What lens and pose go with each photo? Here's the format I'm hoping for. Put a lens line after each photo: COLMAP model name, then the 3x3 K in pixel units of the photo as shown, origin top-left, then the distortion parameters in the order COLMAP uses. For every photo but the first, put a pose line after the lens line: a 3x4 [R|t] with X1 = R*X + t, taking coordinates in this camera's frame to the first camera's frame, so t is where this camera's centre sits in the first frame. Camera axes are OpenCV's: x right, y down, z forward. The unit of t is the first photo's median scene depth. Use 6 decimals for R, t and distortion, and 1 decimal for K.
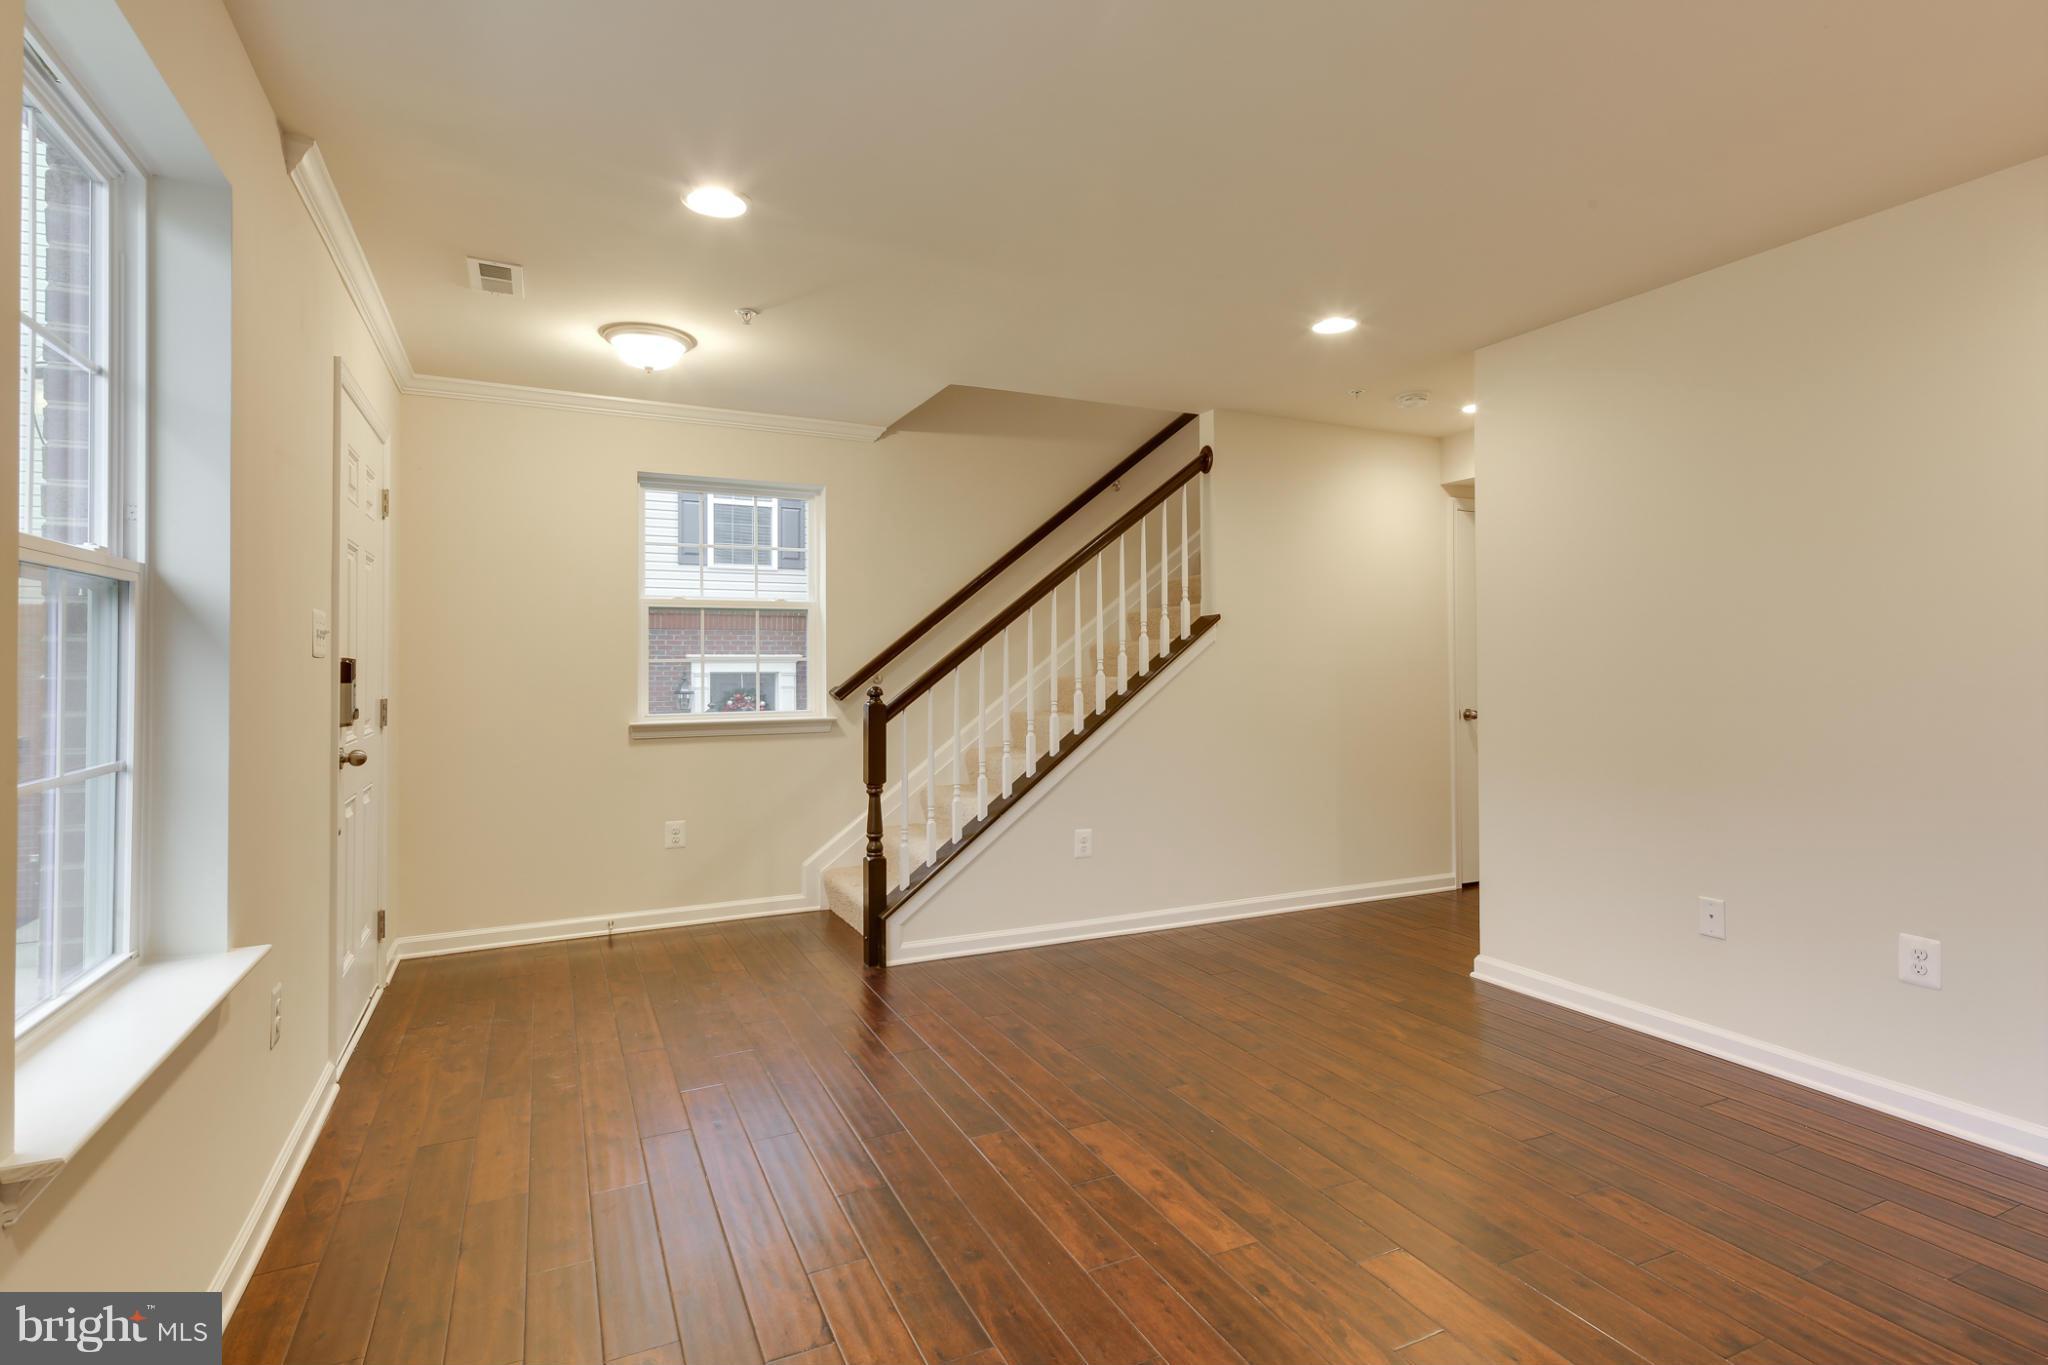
lens RADIAL K [[984.5, 0, 1029.1], [0, 984.5, 676.0], [0, 0, 1]] dist [0.028969, -0.010118]
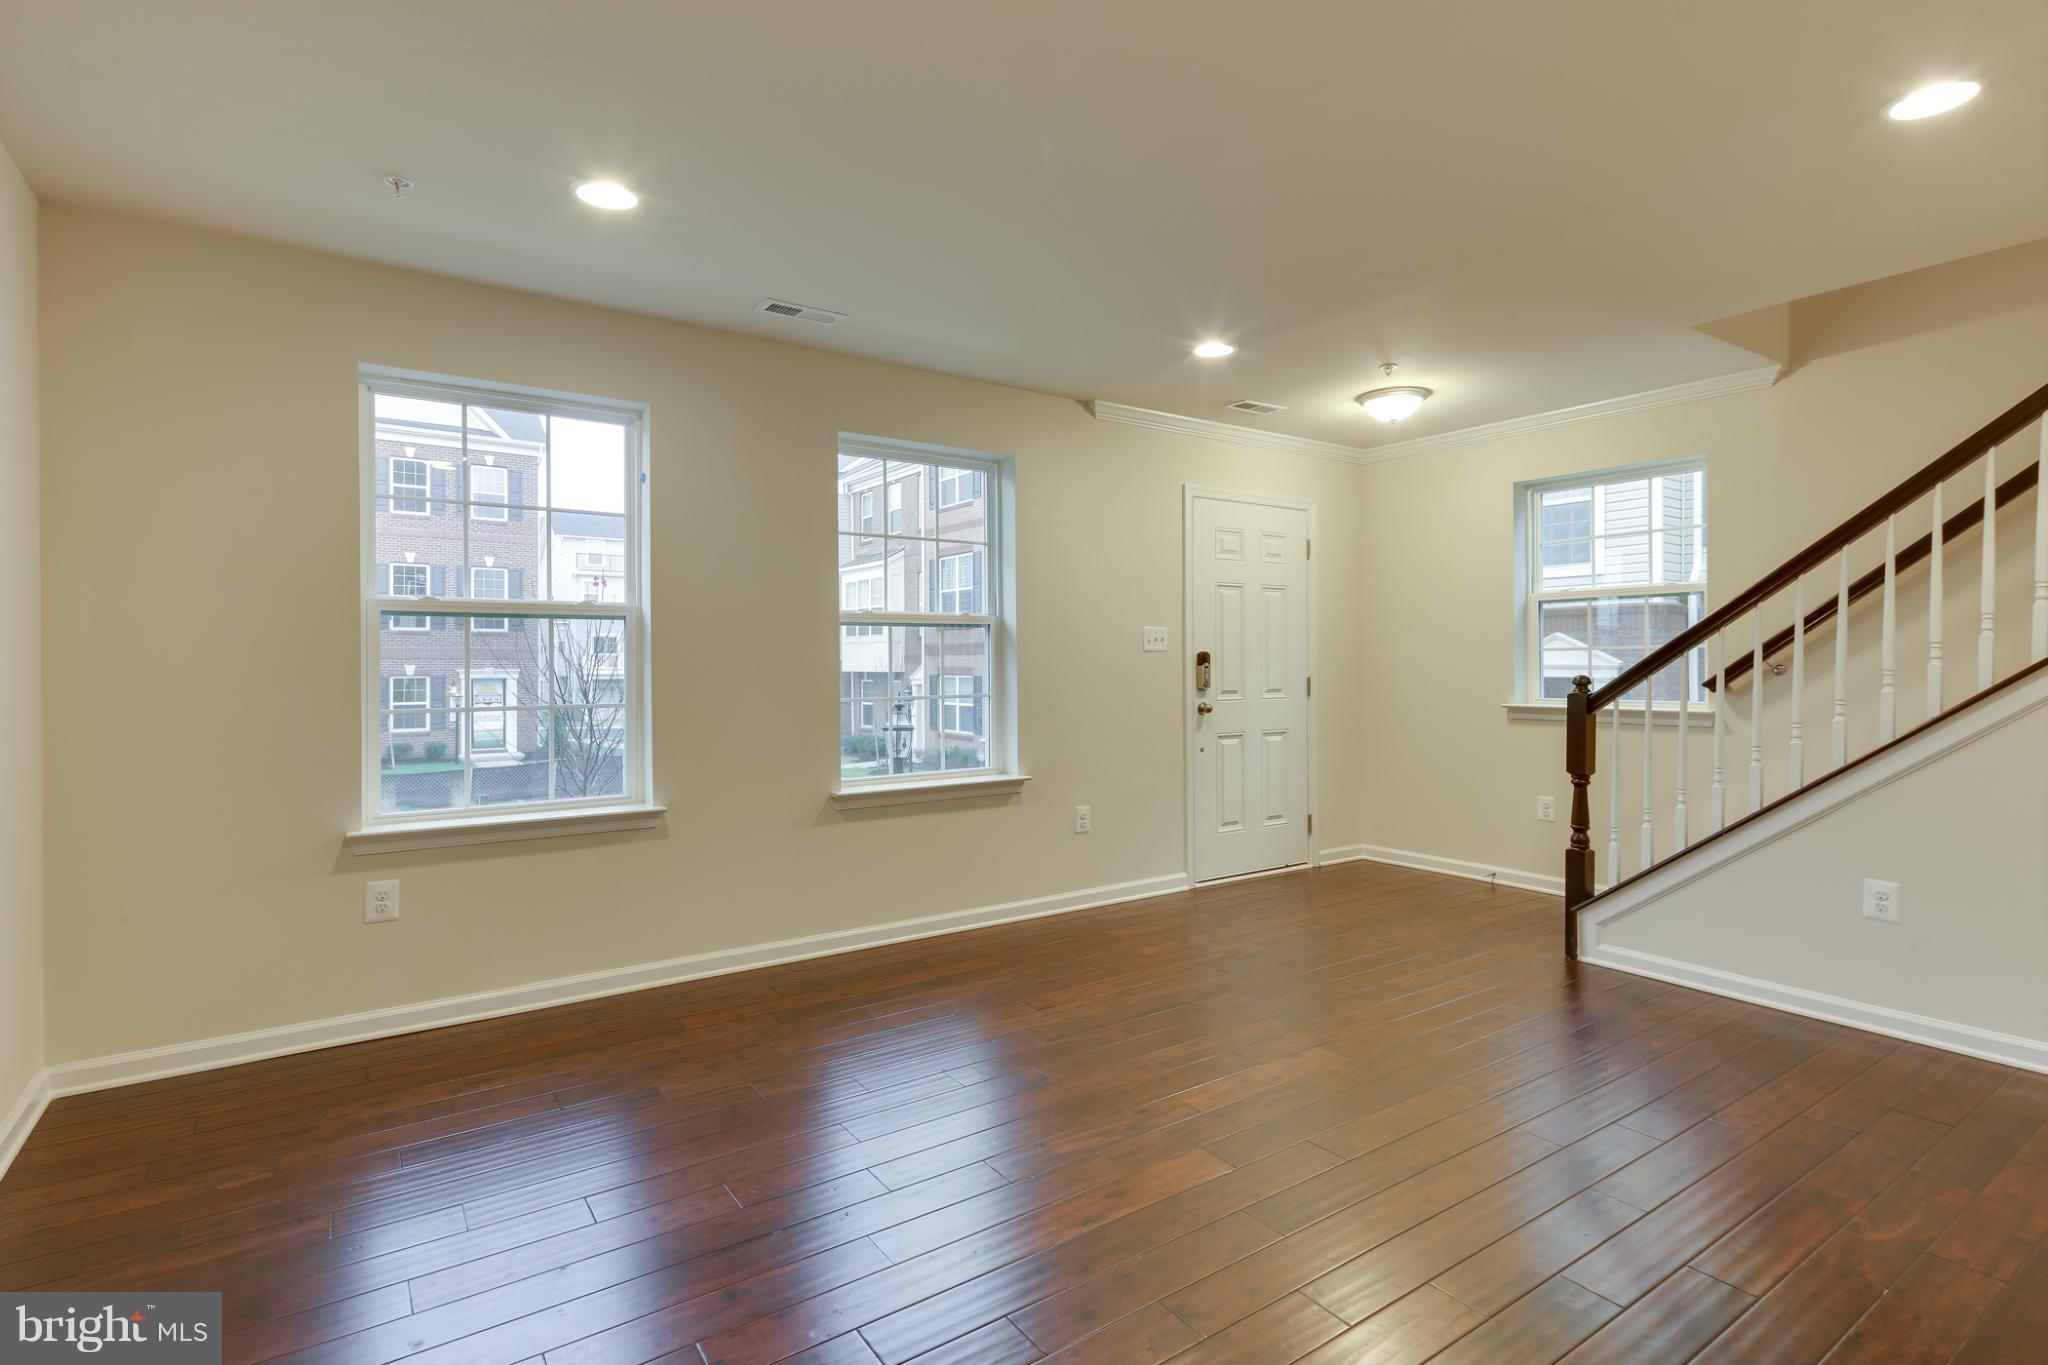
lens RADIAL K [[984.5, 0, 1027.6], [0, 984.5, 681.1], [0, 0, 1]] dist [0.028969, -0.010118]
pose [[0.176805, 0.021854, -0.984003, 0.992760], [-0.006150, 0.999758, 0.021099, -0.000381], [0.984227, 0.002321, 0.176897, 0.393109]]
